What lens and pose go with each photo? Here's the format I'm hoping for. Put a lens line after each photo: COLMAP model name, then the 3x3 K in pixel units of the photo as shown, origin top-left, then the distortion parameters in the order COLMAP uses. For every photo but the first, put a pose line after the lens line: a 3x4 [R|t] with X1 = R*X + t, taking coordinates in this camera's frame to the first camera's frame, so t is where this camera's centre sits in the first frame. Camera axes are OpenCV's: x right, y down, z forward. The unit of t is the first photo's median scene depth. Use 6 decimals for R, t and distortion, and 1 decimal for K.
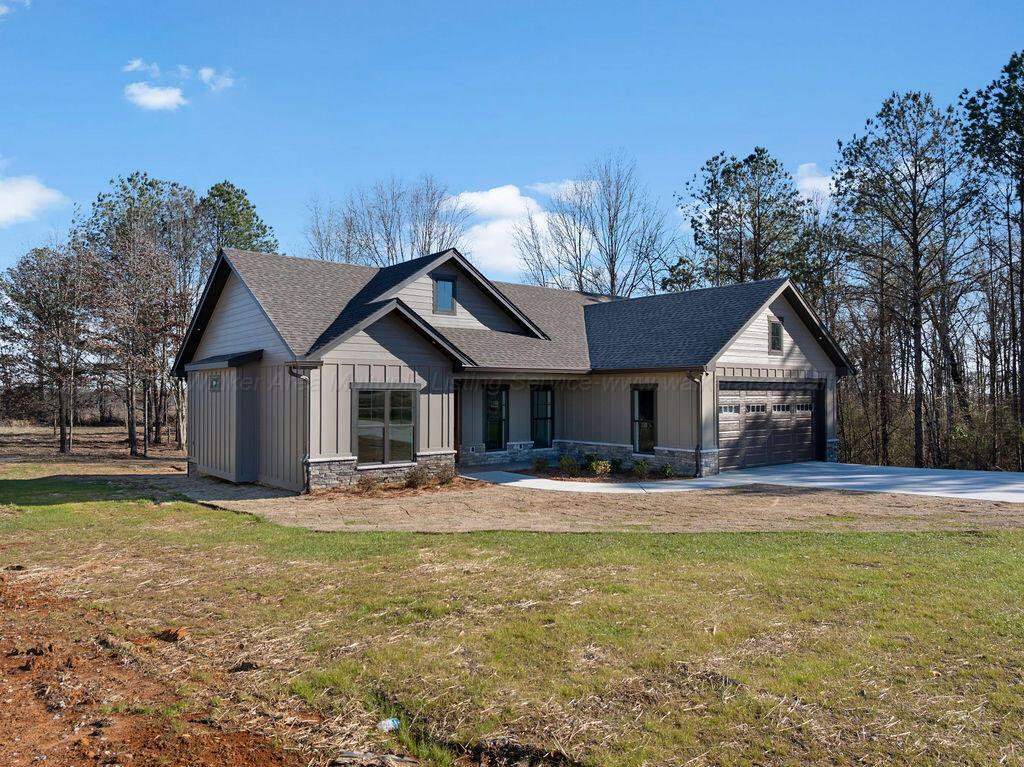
lens RADIAL K [[715.4, 0, 512.0], [0, 715.4, 383.5], [0, 0, 1]] dist [-0.032843, -0.002032]
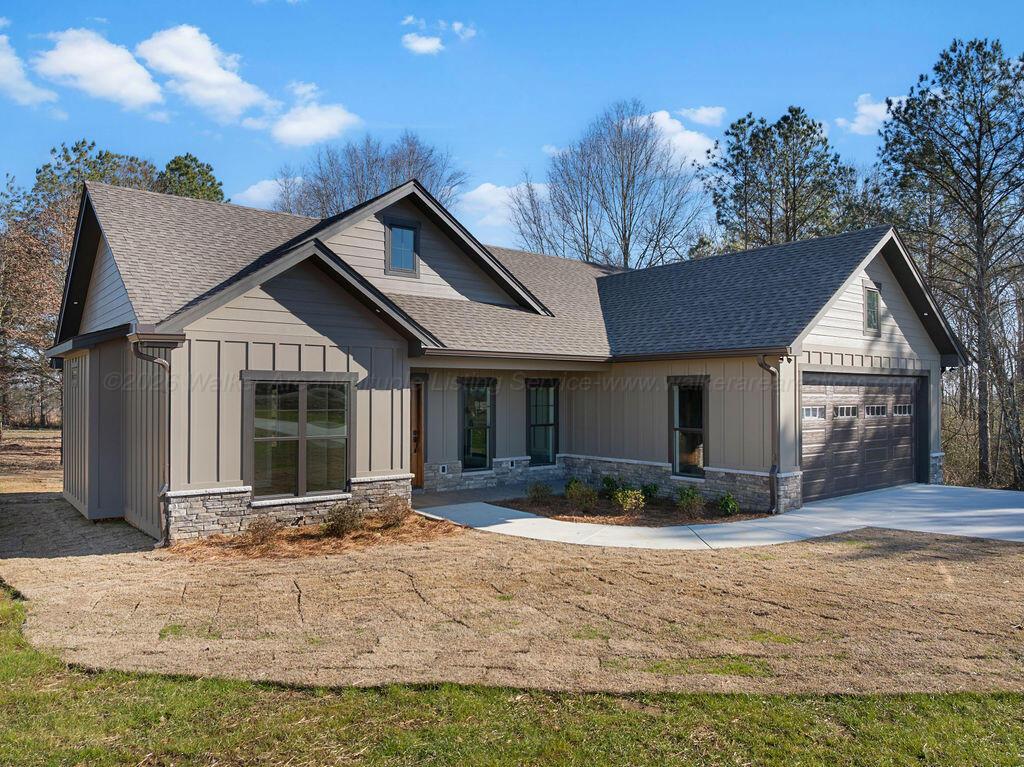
lens RADIAL K [[715.4, 0, 512.0], [0, 715.4, 383.5], [0, 0, 1]] dist [-0.032843, -0.002032]
pose [[0.999998, 0.001412, -0.001570, 0.014317], [-0.001415, 0.999998, -0.001681, 0.009397], [0.001568, 0.001684, 0.999997, 0.307590]]
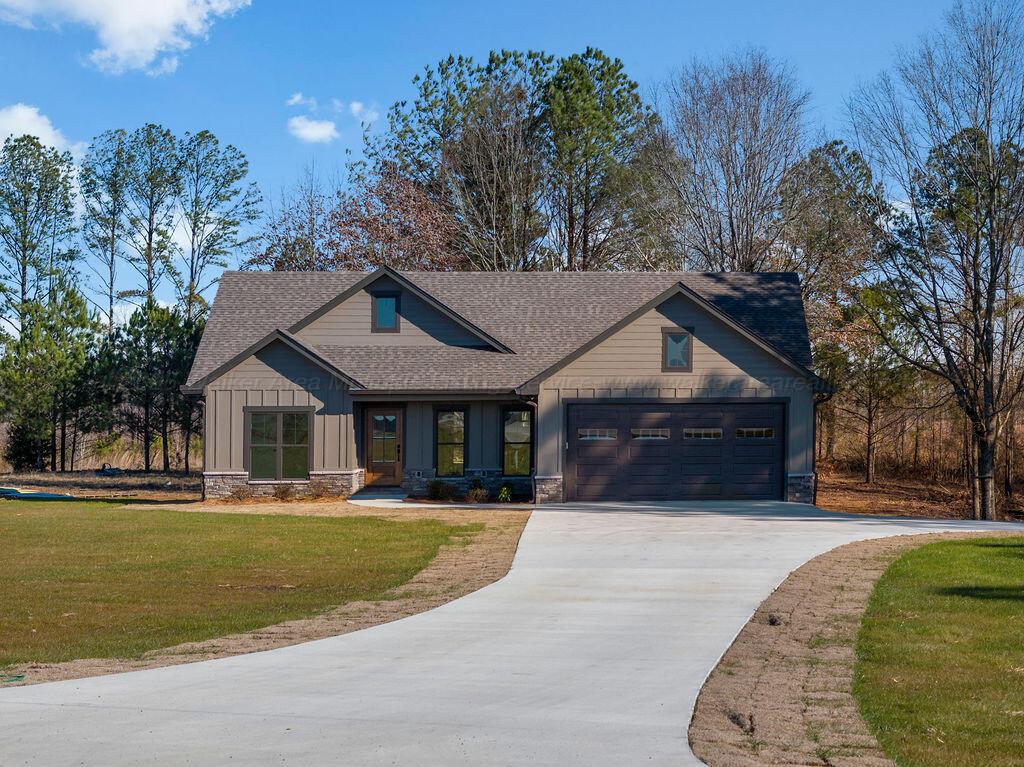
lens RADIAL K [[2100.8, 0, 652.7], [0, 2100.8, 173.0], [0, 0, 1]] dist [0.307701, -2.106287]
pose [[0.806110, -0.061712, -0.588539, 1.954813], [0.008519, 0.995655, -0.092732, -0.043916], [0.591704, 0.069739, 0.803133, -1.146853]]
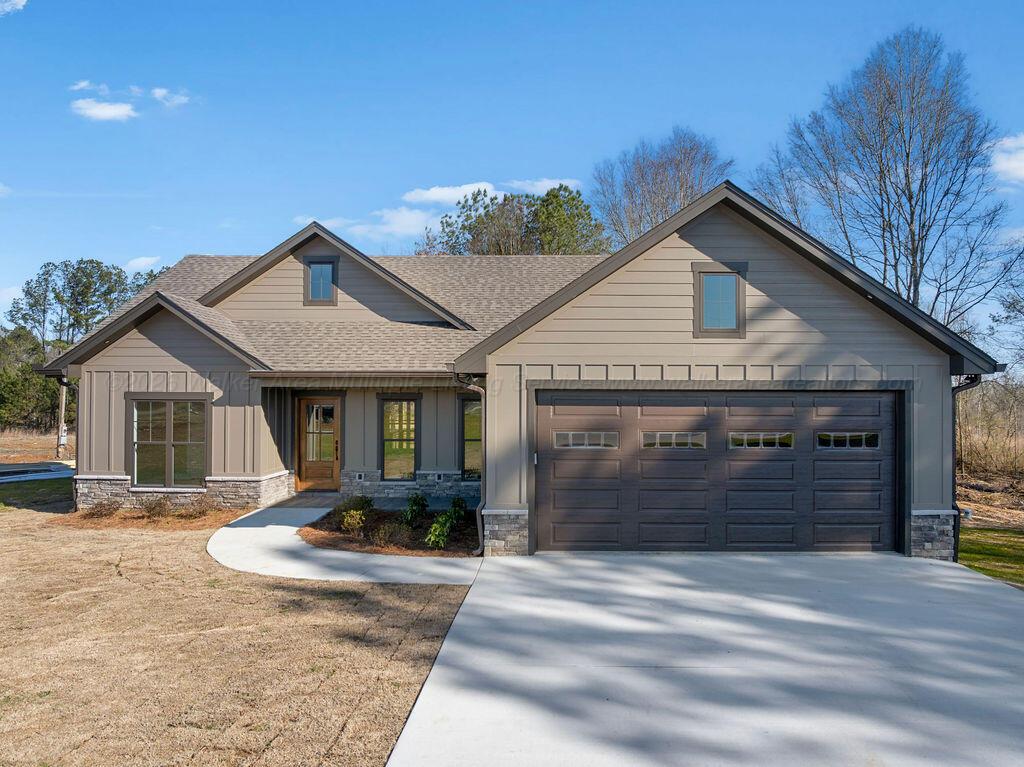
lens RADIAL K [[730.0, 0, 544.1], [0, 730.0, 360.7], [0, 0, 1]] dist [-0.023659, -0.004493]
pose [[0.775653, -0.025310, -0.630652, 0.628465], [0.005219, 0.999419, -0.033690, -0.005896], [0.631138, 0.022840, 0.775334, 0.533359]]
